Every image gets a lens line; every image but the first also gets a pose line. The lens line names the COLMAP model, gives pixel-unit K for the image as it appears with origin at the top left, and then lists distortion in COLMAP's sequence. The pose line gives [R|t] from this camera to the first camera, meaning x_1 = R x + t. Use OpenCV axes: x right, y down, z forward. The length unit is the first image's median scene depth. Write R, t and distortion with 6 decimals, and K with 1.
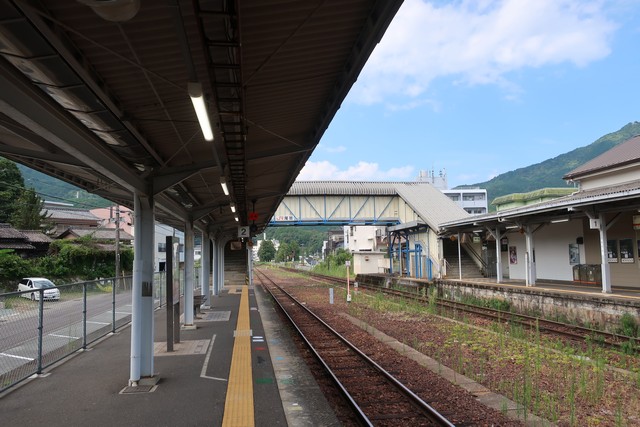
lens RADIAL K [[504.5, 0, 320.5], [0, 504.5, 214.5], [0, 0, 1]] dist [-0.006383, 0.003740]
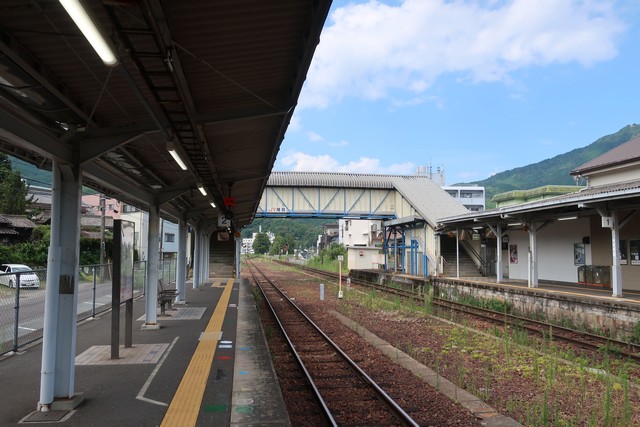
lens RADIAL K [[330.6, 0, 340.9], [0, 330.6, 231.9], [0, 0, 1]] dist [-0.016372, 0.000169]
pose [[0.999663, 0.025905, -0.001416, 0.055473], [-0.025871, 0.999463, 0.020128, 0.035083], [0.001937, -0.020084, 0.999796, 0.380457]]
